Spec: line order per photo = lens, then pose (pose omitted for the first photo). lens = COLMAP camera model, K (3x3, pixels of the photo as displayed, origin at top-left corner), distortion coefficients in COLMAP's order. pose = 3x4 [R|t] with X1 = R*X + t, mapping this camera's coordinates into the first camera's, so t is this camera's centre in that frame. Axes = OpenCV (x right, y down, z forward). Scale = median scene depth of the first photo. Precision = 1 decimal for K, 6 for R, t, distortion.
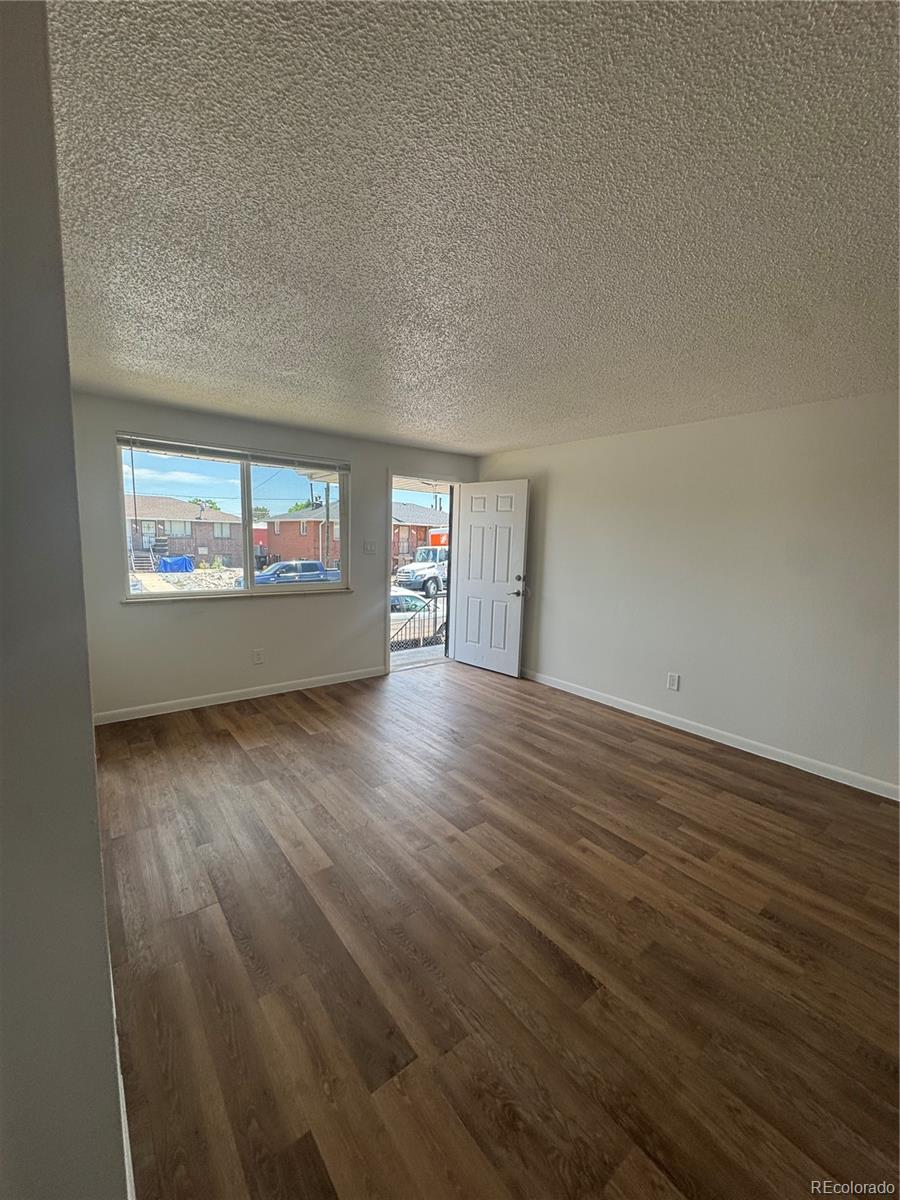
lens RADIAL K [[477.3, 0, 447.8], [0, 477.3, 599.7], [0, 0, 1]] dist [-0.002231, 0.000312]
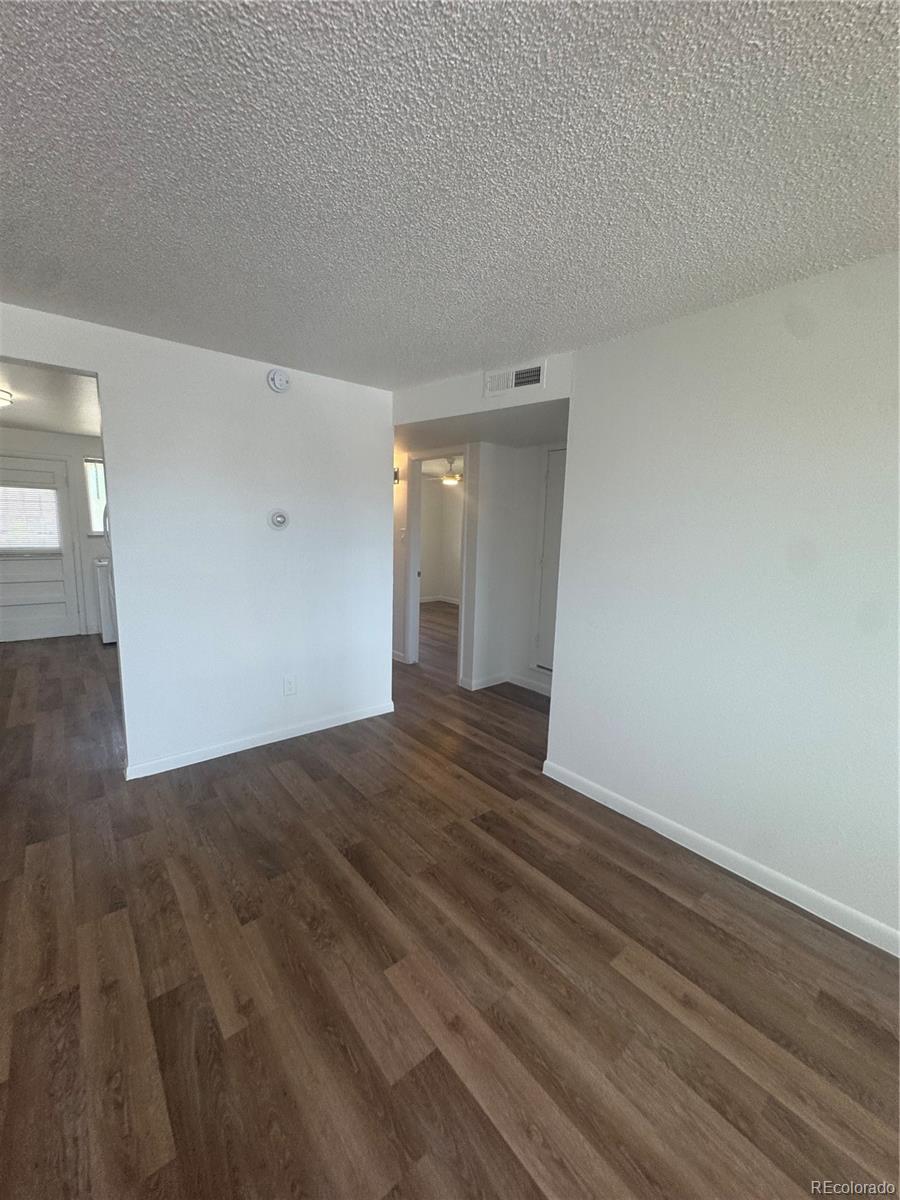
lens RADIAL K [[477.3, 0, 451.4], [0, 477.3, 596.3], [0, 0, 1]] dist [-0.002231, 0.000312]
pose [[-0.998238, -0.050211, -0.031623, 0.050945], [-0.056954, 0.960301, 0.273090, -0.154153], [0.016656, 0.274410, -0.961469, 1.215731]]
